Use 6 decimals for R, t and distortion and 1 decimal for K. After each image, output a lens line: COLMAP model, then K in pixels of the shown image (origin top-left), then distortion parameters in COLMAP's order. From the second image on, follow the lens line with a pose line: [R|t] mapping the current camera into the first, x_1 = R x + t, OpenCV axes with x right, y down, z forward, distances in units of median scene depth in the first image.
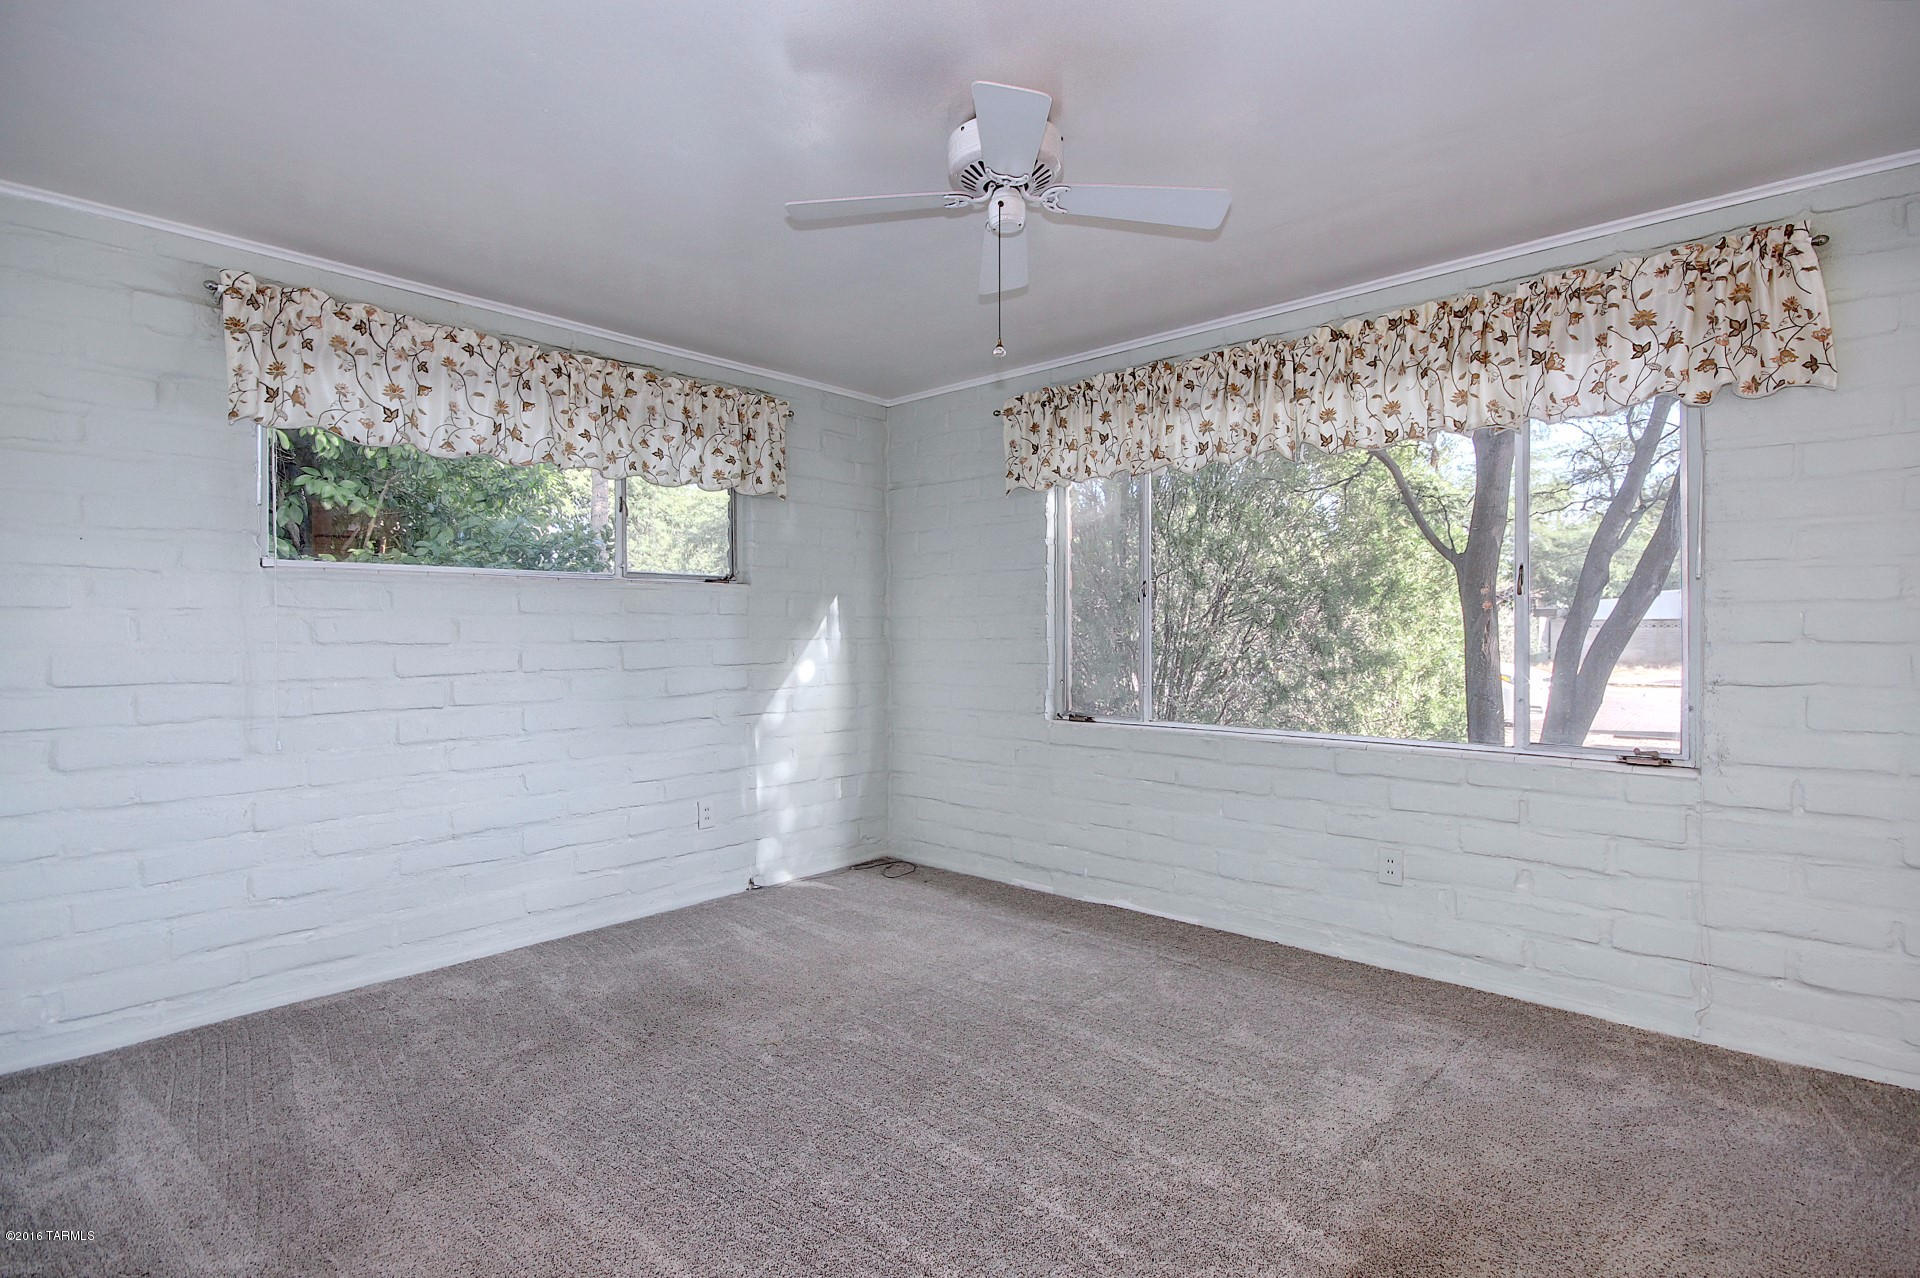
lens RADIAL K [[925.8, 0, 968.1], [0, 925.8, 635.8], [0, 0, 1]] dist [-0.002386, -0.000395]
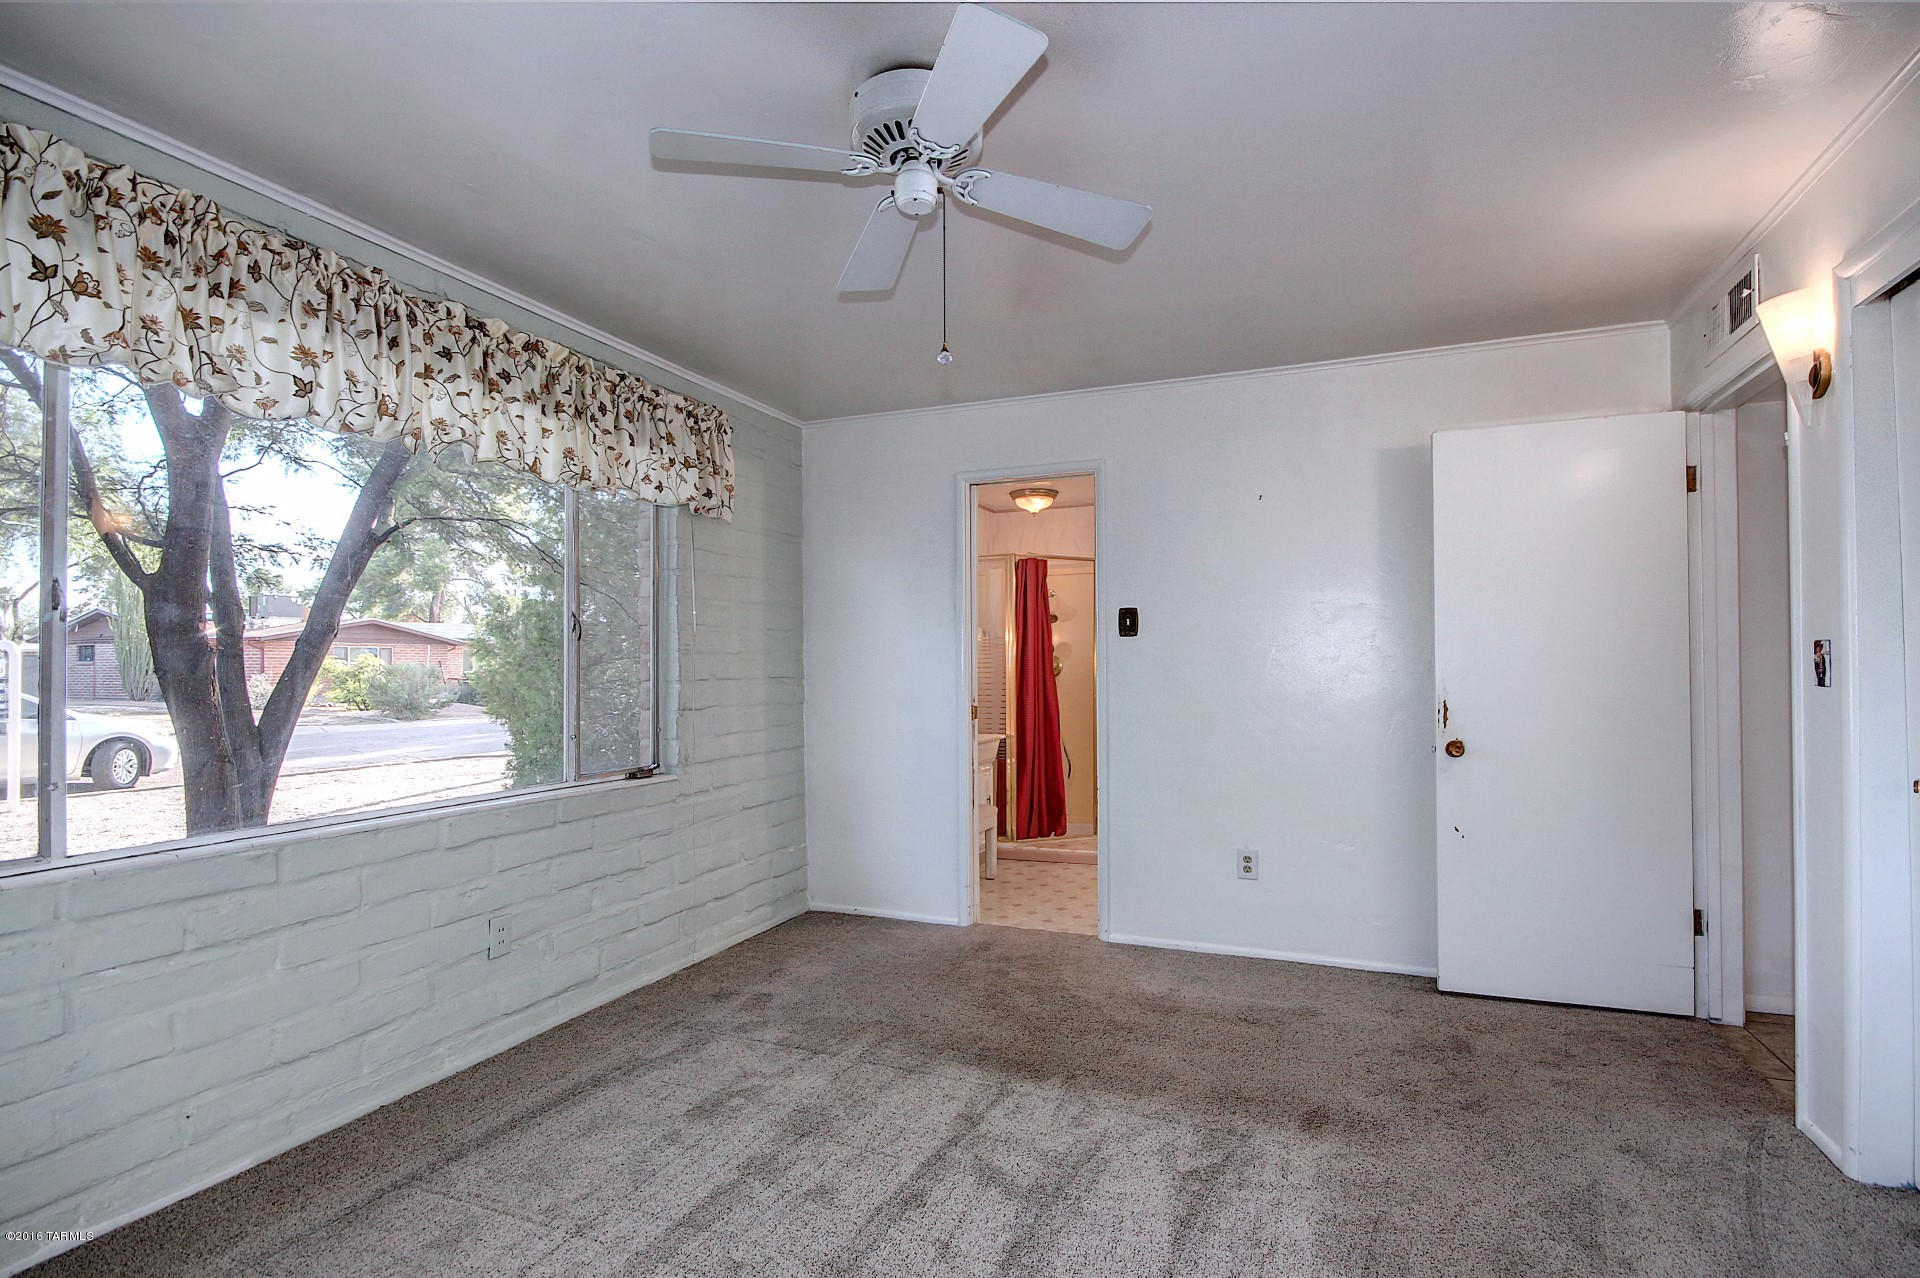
lens RADIAL K [[925.8, 0, 968.1], [0, 925.8, 635.8], [0, 0, 1]] dist [-0.002386, -0.000395]
pose [[-0.352223, 0.030991, 0.935403, -0.630631], [0.007160, 0.999512, -0.030419, -0.013078], [-0.935889, -0.004017, -0.352272, 1.013469]]
